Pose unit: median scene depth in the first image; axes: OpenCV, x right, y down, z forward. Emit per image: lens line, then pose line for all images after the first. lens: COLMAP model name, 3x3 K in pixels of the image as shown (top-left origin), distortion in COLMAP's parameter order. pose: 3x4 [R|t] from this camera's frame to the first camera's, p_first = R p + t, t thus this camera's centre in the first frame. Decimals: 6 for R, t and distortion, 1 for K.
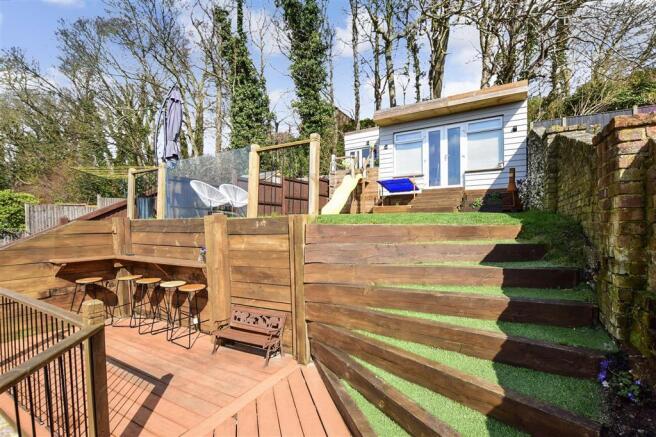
lens RADIAL K [[292.2, 0, 328.0], [0, 292.2, 218.5], [0, 0, 1]] dist [-0.027203, 0.000285]
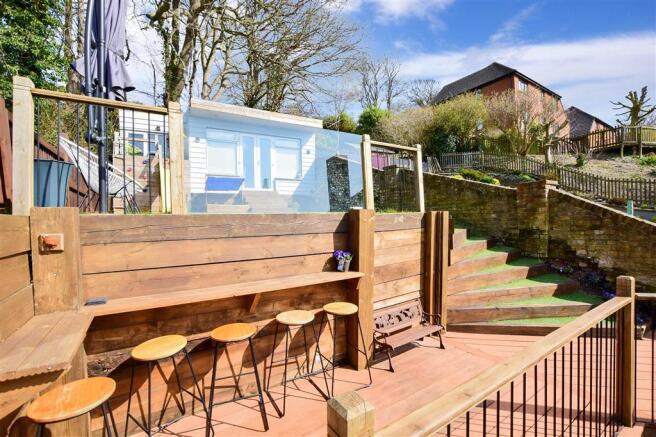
lens RADIAL K [[282.5, 0, 324.2], [0, 282.5, 212.3], [0, 0, 1]] dist [-0.026498, -0.000114]
pose [[0.490914, 0.018638, 0.871009, -0.306004], [0.006304, 0.999669, -0.024944, 0.004344], [-0.871185, 0.017736, 0.490634, 0.191359]]
